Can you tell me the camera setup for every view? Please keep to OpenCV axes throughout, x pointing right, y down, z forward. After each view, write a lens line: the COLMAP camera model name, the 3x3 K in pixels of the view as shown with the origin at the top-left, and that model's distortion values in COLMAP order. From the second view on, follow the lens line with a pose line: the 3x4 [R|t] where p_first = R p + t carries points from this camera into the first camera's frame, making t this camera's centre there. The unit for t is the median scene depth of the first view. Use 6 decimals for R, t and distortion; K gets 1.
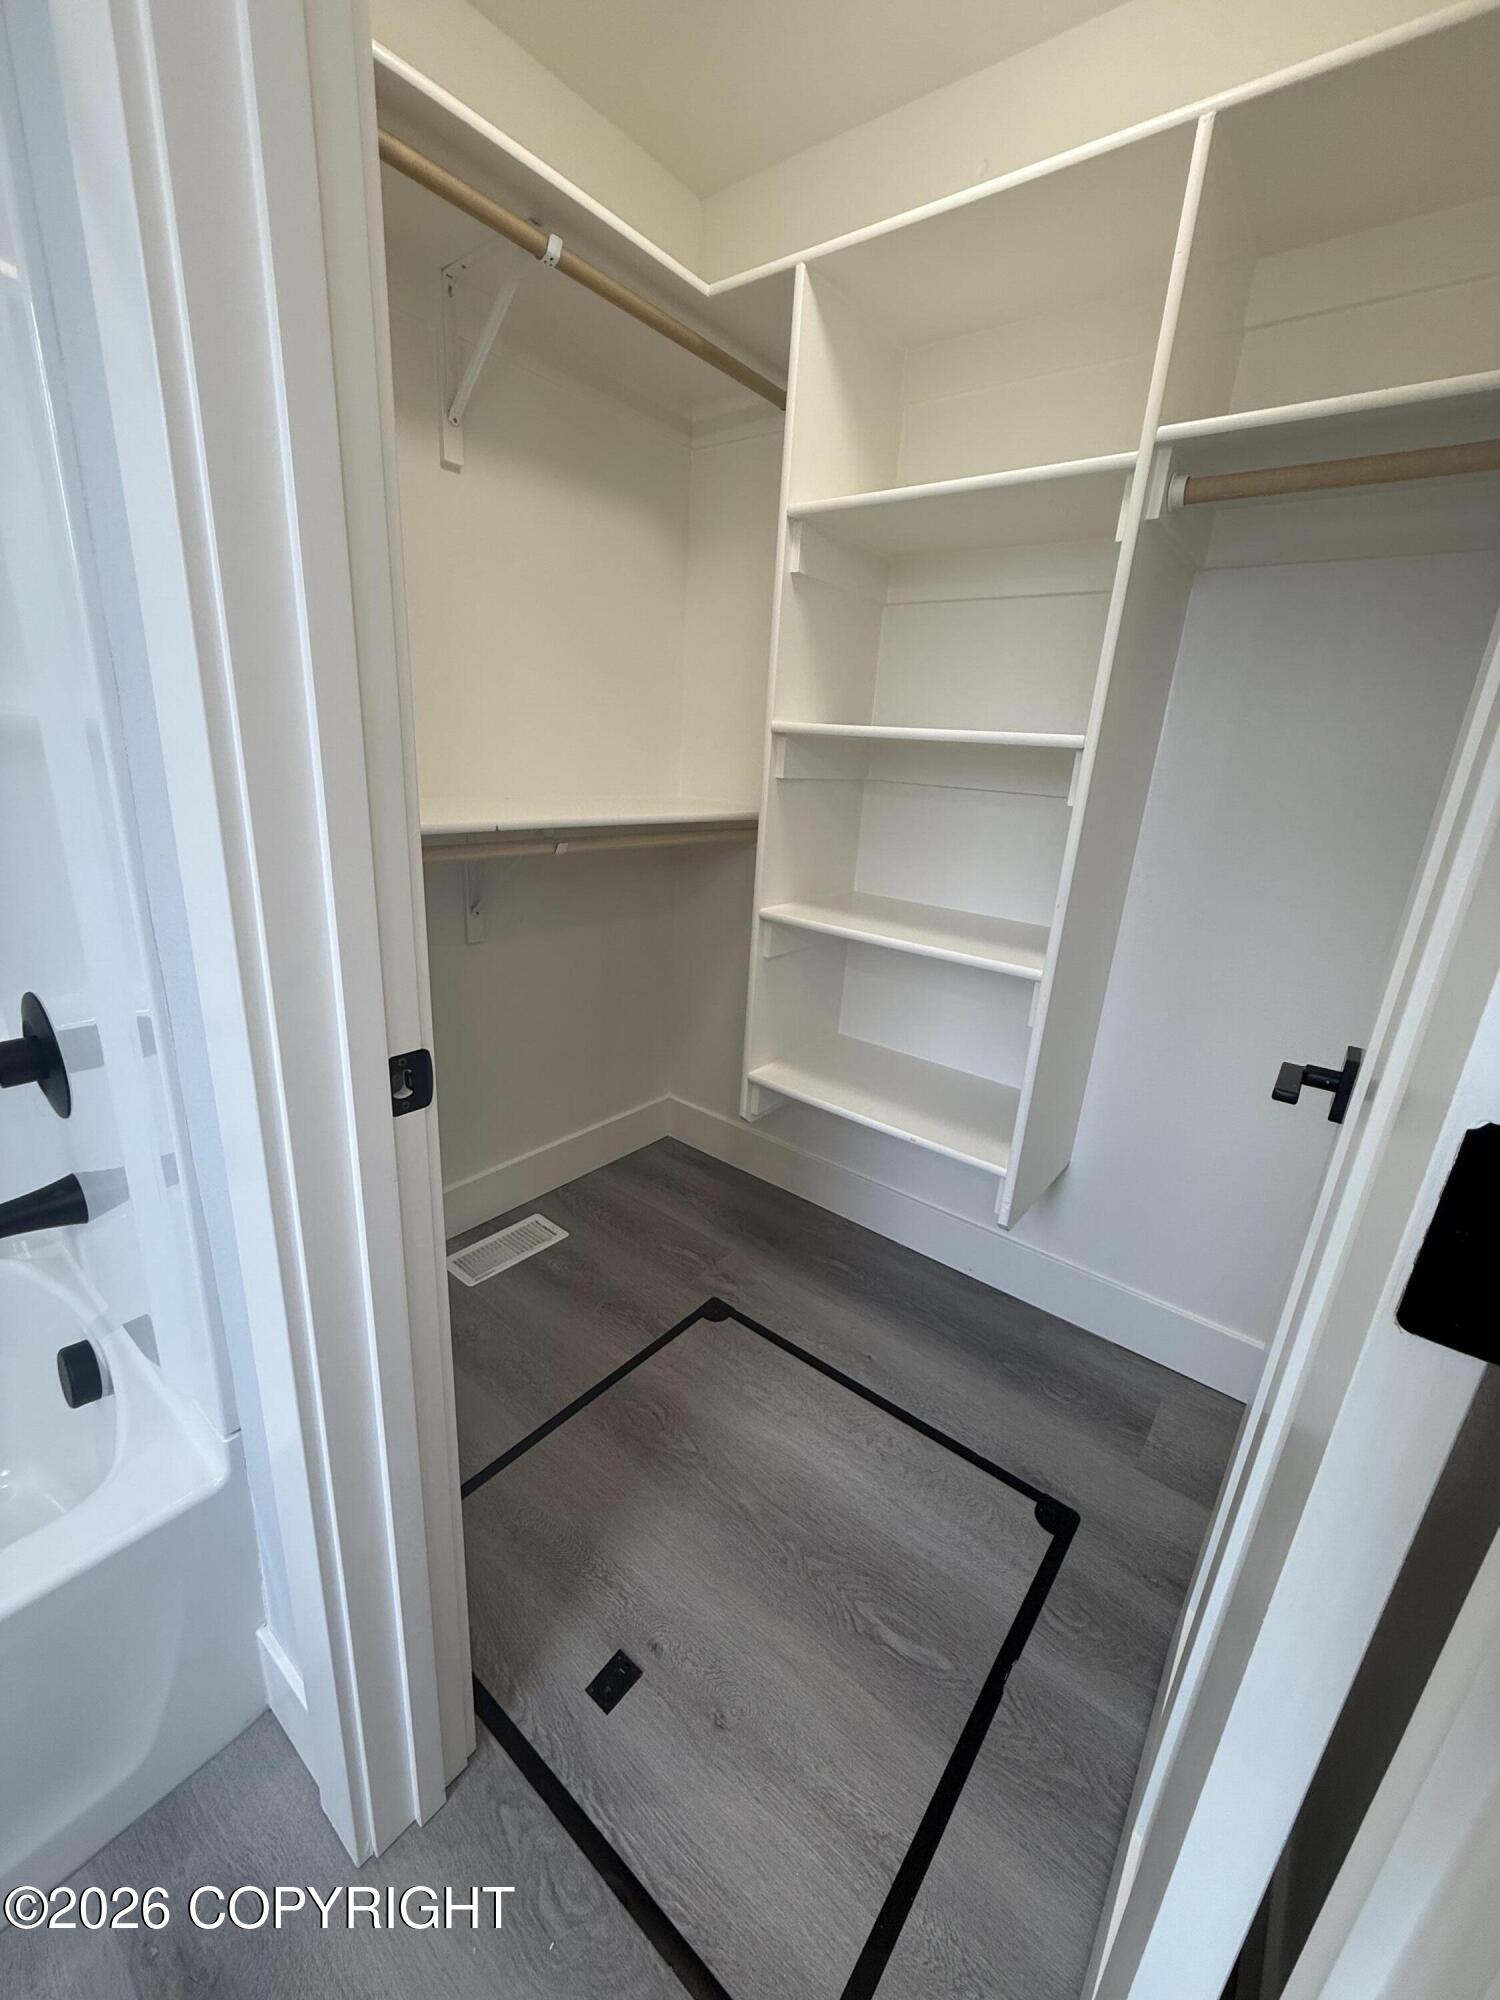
lens RADIAL K [[795.8, 0, 750.7], [0, 795.8, 997.8], [0, 0, 1]] dist [0.001497, -0.001002]
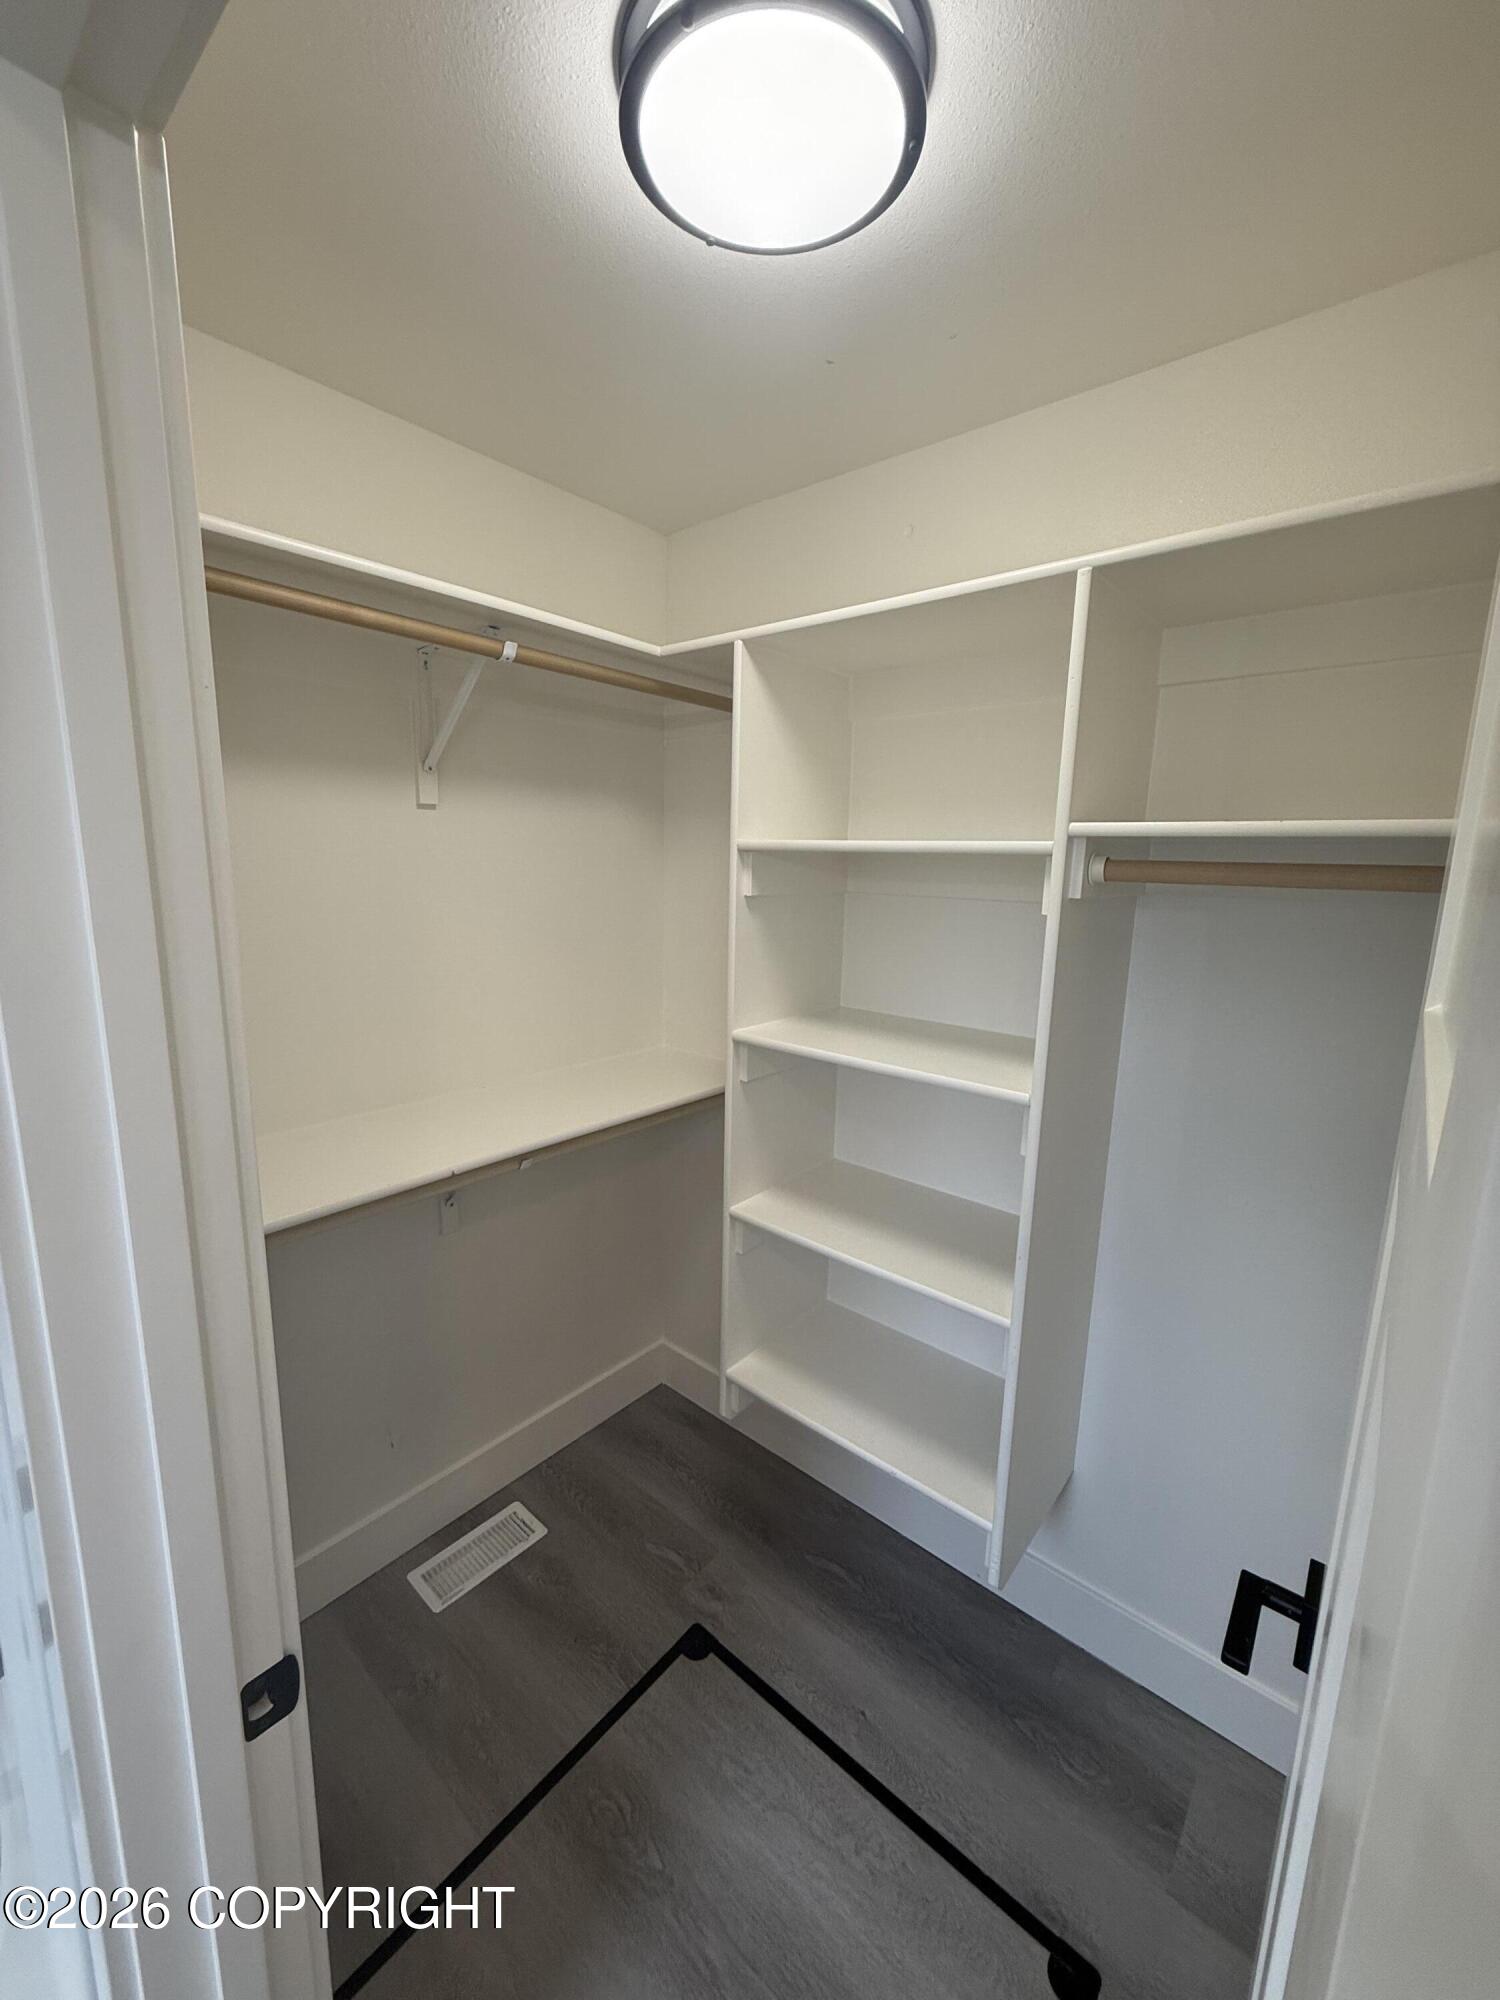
lens RADIAL K [[795.8, 0, 750.7], [0, 795.8, 997.8], [0, 0, 1]] dist [0.001497, -0.001002]
pose [[0.998616, -0.033724, -0.040362, 0.094965], [0.028071, 0.990689, -0.133223, -0.261701], [0.044479, 0.131905, 0.990264, -0.007063]]
